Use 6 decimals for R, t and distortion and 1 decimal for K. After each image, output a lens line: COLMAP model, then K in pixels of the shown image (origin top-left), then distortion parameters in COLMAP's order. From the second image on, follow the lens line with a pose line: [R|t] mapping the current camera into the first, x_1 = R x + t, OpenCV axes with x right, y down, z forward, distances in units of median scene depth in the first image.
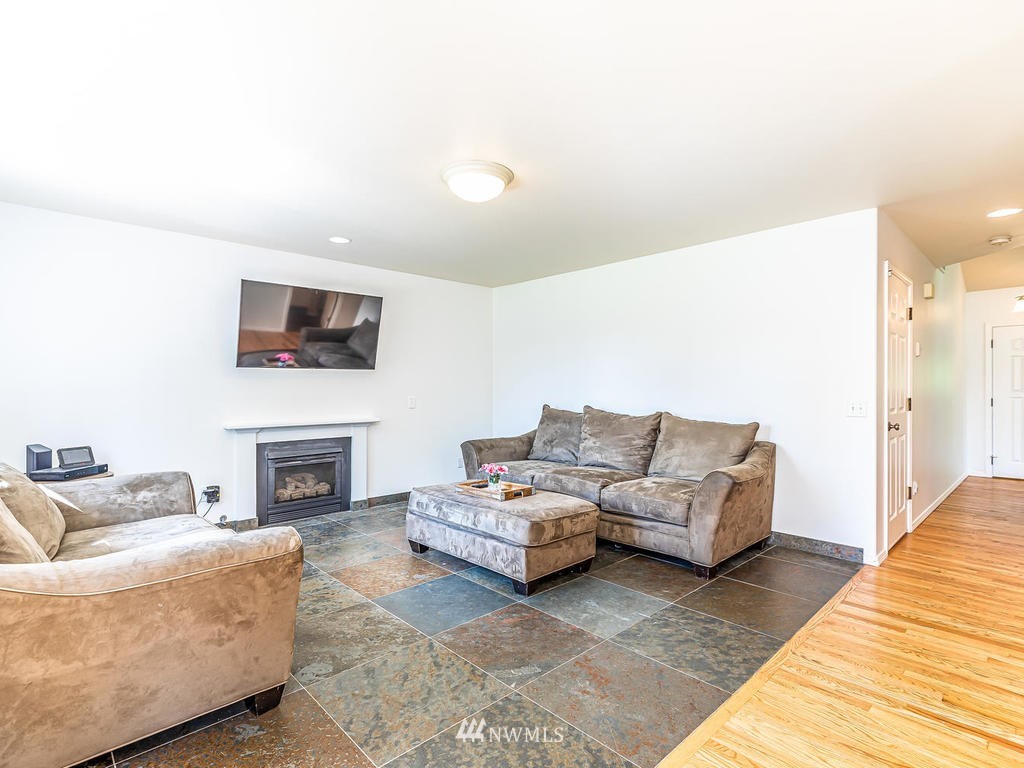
lens RADIAL K [[516.9, 0, 513.1], [0, 516.9, 390.8], [0, 0, 1]] dist [0.006113, 0.000567]
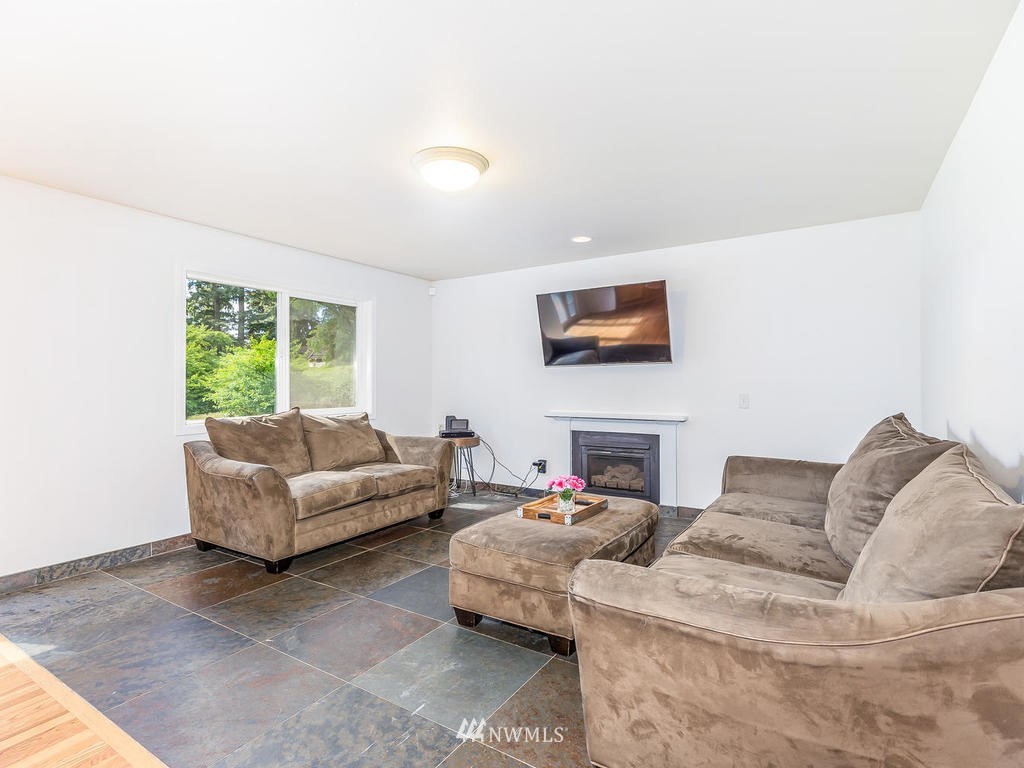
lens RADIAL K [[516.9, 0, 509.7], [0, 516.9, 366.2], [0, 0, 1]] dist [0.006113, 0.000567]
pose [[0.241786, -0.027437, -0.969942, 0.607575], [-0.001909, 0.999585, -0.028751, -0.008151], [0.970328, 0.008804, 0.241633, 0.585683]]
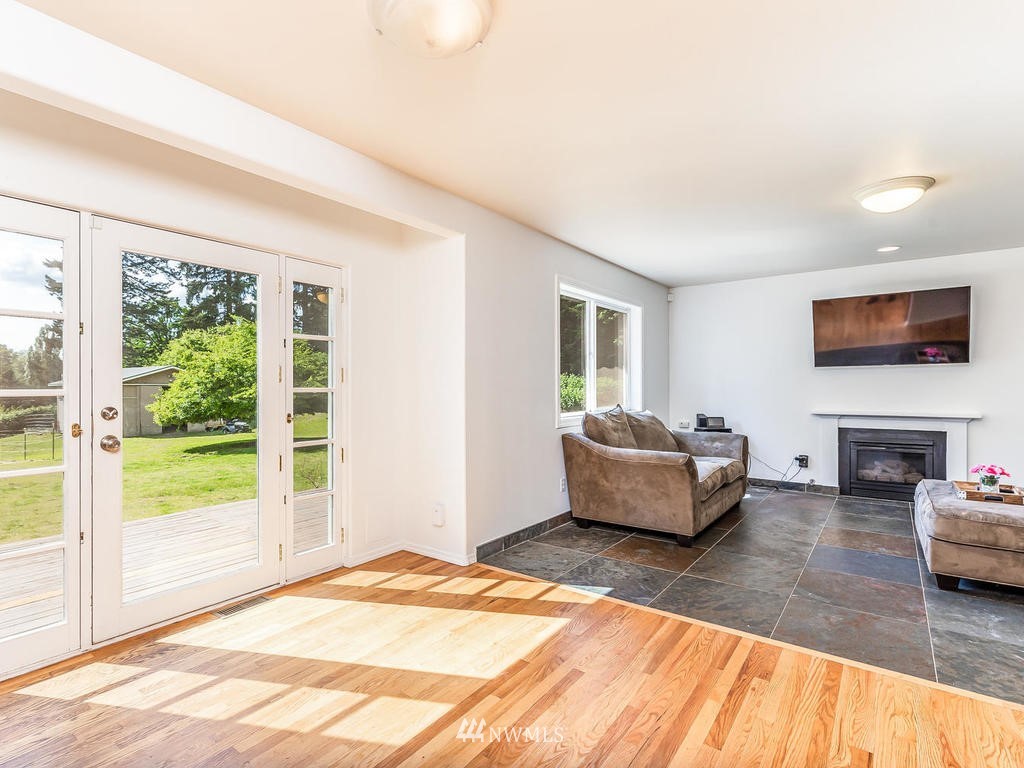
lens RADIAL K [[516.9, 0, 510.1], [0, 516.9, 387.1], [0, 0, 1]] dist [0.006113, 0.000567]
pose [[0.185704, 0.004681, -0.982595, 0.584082], [-0.002002, 0.999988, 0.004385, 0.000876], [0.982604, 0.001153, 0.185711, -0.006985]]
